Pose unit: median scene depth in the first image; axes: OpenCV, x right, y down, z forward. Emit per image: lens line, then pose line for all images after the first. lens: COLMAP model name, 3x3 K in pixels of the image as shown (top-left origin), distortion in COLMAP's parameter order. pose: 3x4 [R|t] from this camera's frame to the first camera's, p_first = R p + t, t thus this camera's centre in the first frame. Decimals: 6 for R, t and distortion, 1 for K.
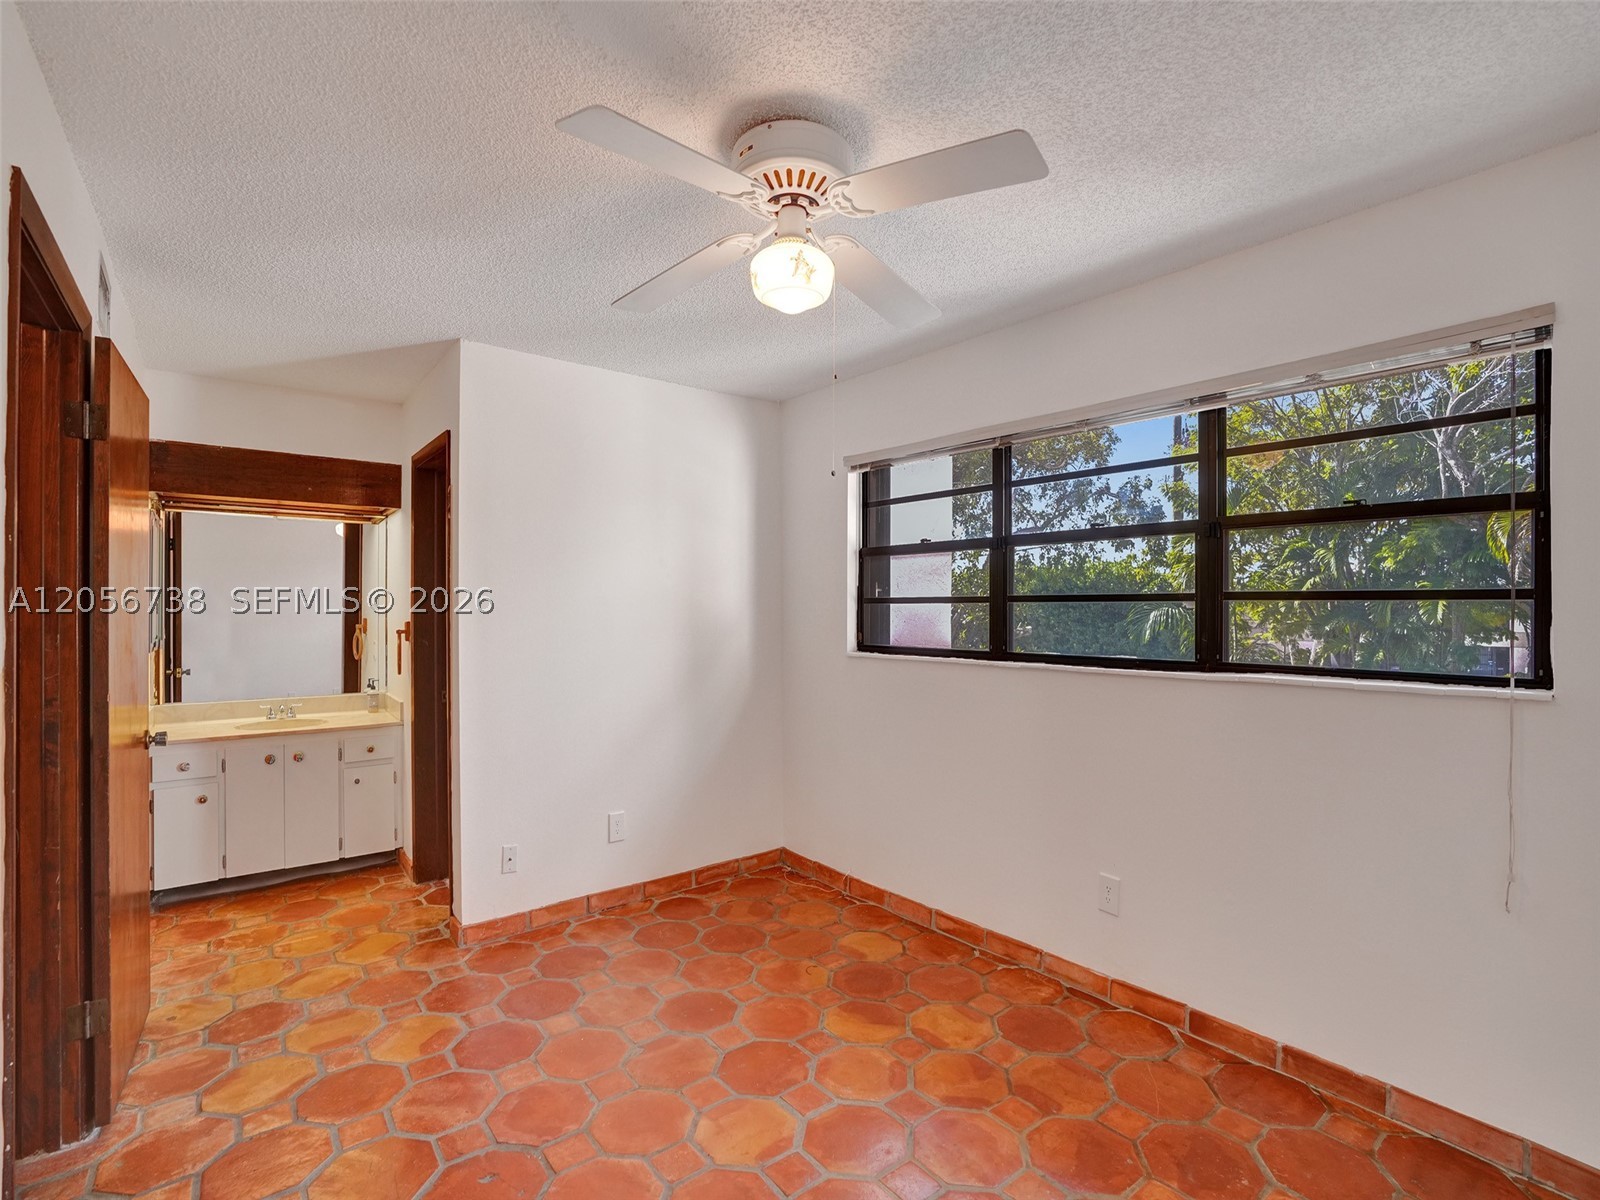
lens RADIAL K [[754.4, 0, 789.9], [0, 754.4, 631.6], [0, 0, 1]] dist [-0.066201, 0.035116]
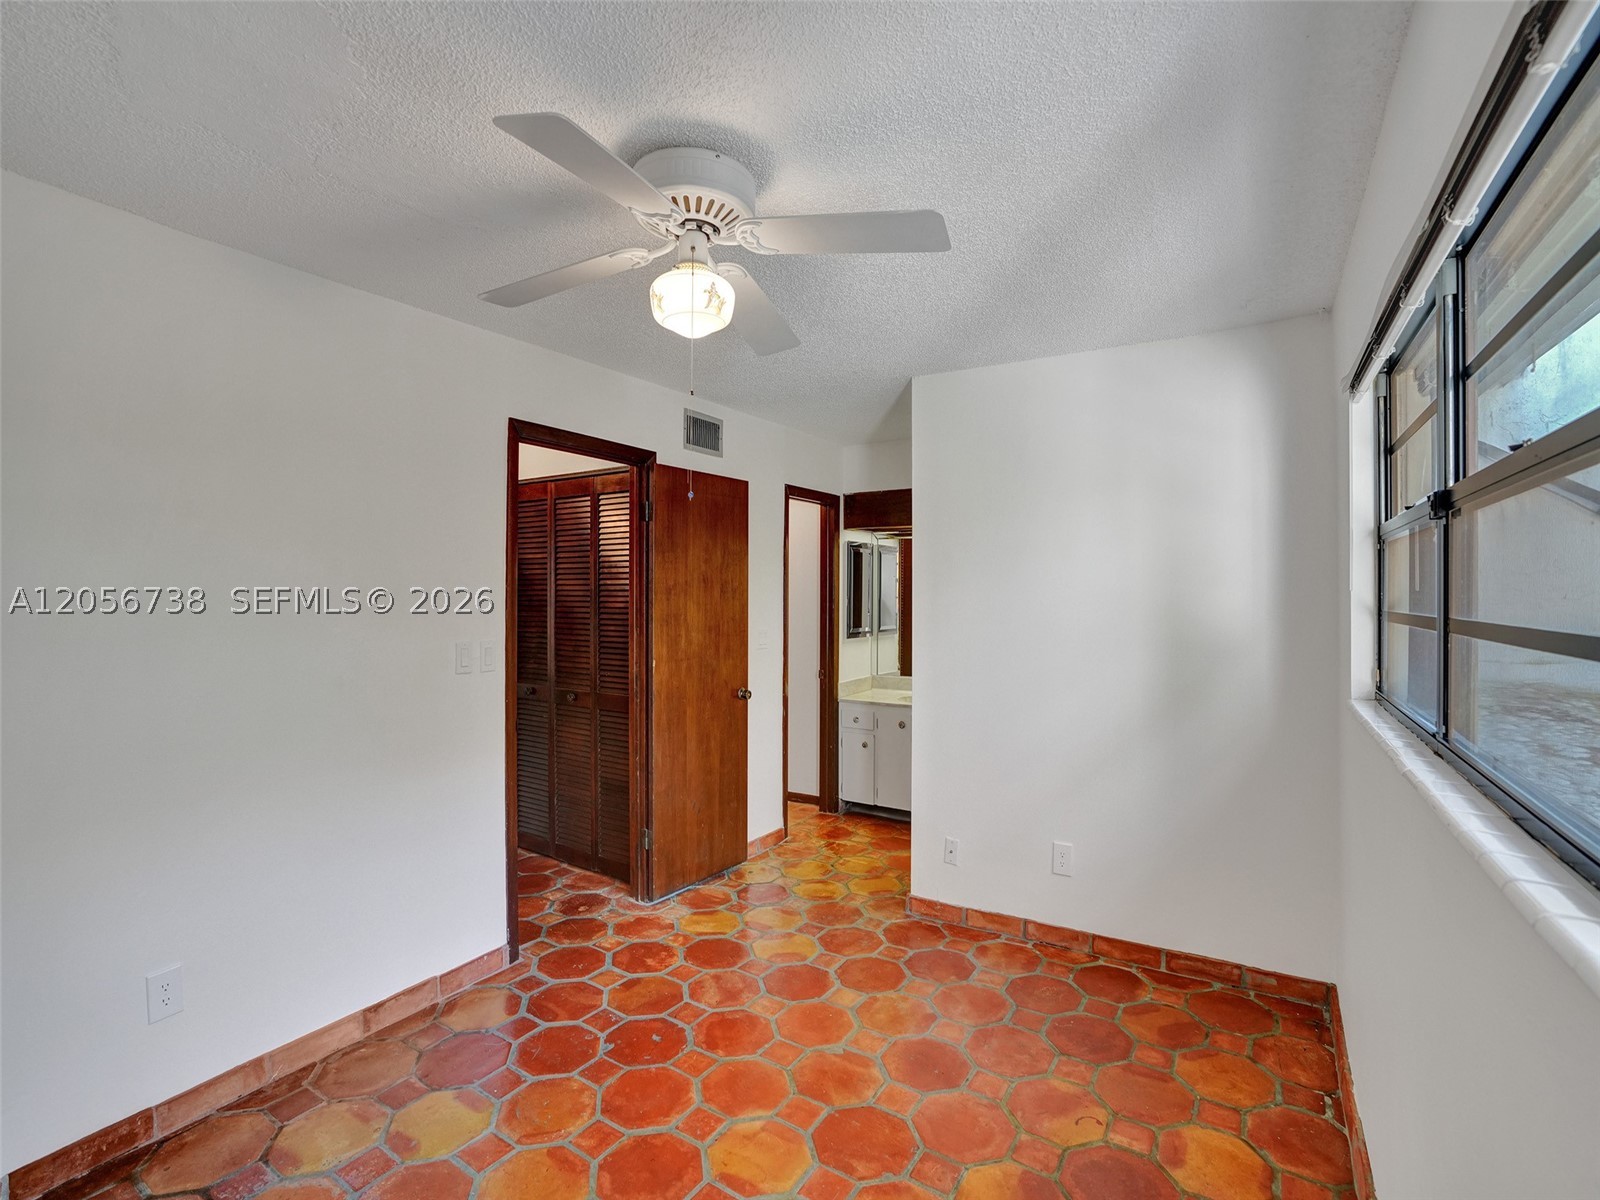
lens RADIAL K [[750.2, 0, 818.0], [0, 750.2, 593.5], [0, 0, 1]] dist [-0.050938, 0.021534]
pose [[0.330208, -0.006496, -0.943886, 0.555833], [-0.023104, 0.999621, -0.014962, -0.040417], [0.943625, 0.026749, 0.329933, 0.449880]]
